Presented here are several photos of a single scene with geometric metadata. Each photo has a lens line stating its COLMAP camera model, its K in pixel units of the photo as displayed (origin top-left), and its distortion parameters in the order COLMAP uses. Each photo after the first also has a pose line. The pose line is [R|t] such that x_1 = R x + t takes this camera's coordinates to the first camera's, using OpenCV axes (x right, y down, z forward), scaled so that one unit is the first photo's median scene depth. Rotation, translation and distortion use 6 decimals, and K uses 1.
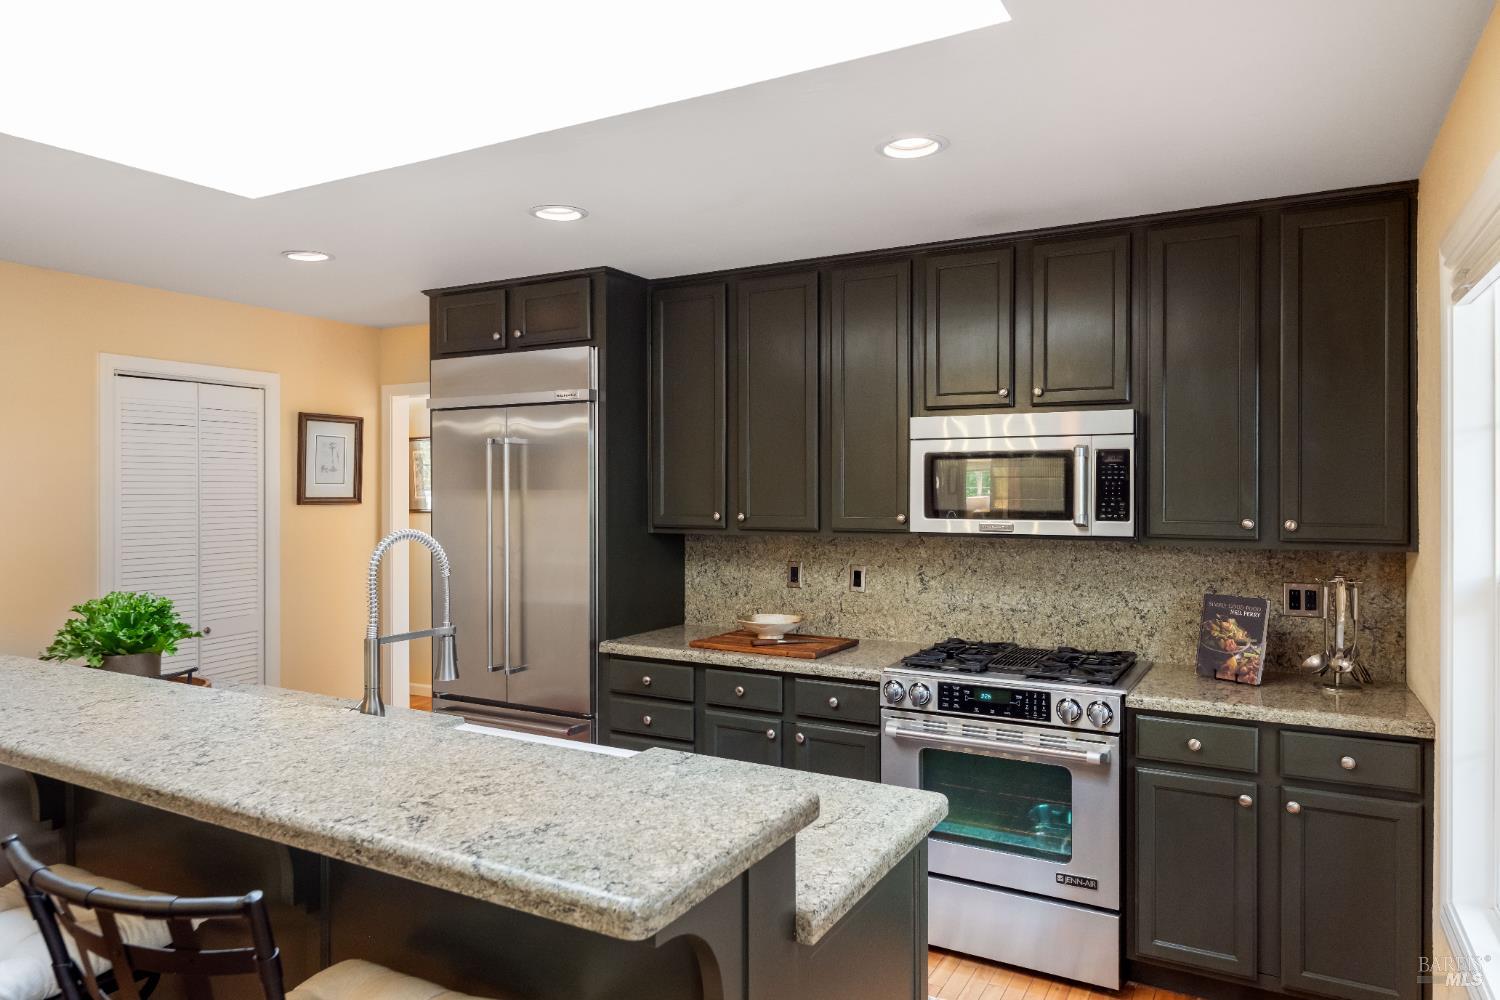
lens RADIAL K [[945.3, 0, 750.0], [0, 945.3, 500.0], [0, 0, 1]] dist [0.002264, 0.000380]
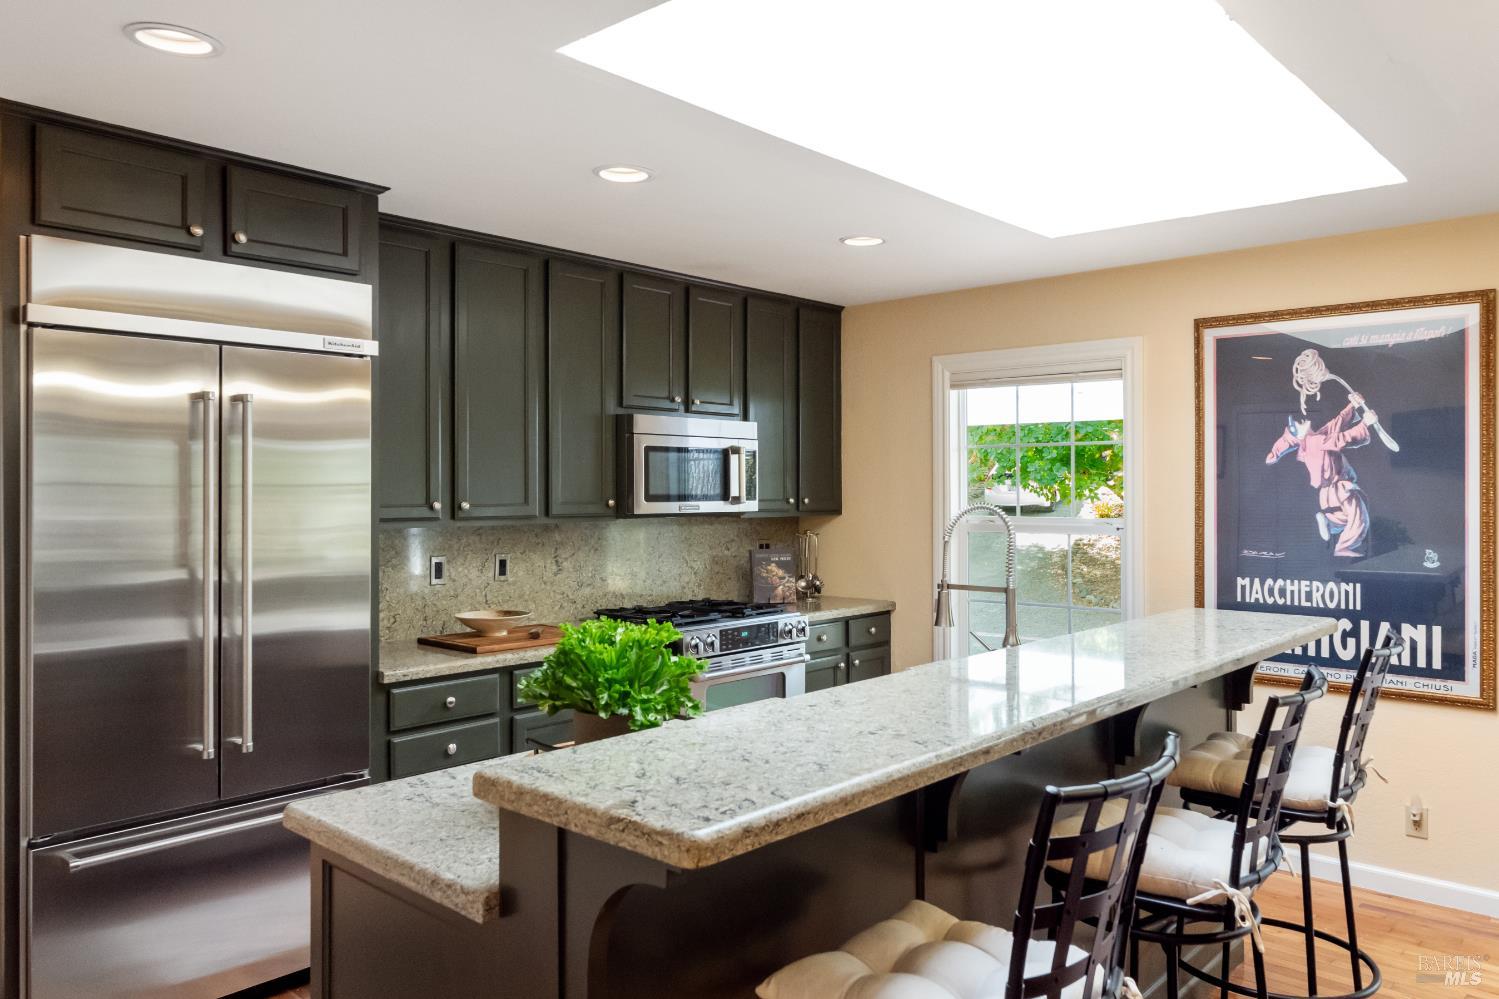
lens RADIAL K [[1077.1, 0, 749.5], [0, 1077.1, 499.5], [0, 0, 1]] dist [-0.002046, -0.000666]
pose [[0.225969, -0.009958, 0.974084, -1.044351], [0.008735, 0.999928, 0.008196, 0.005999], [-0.974095, 0.006657, 0.226039, 0.557391]]
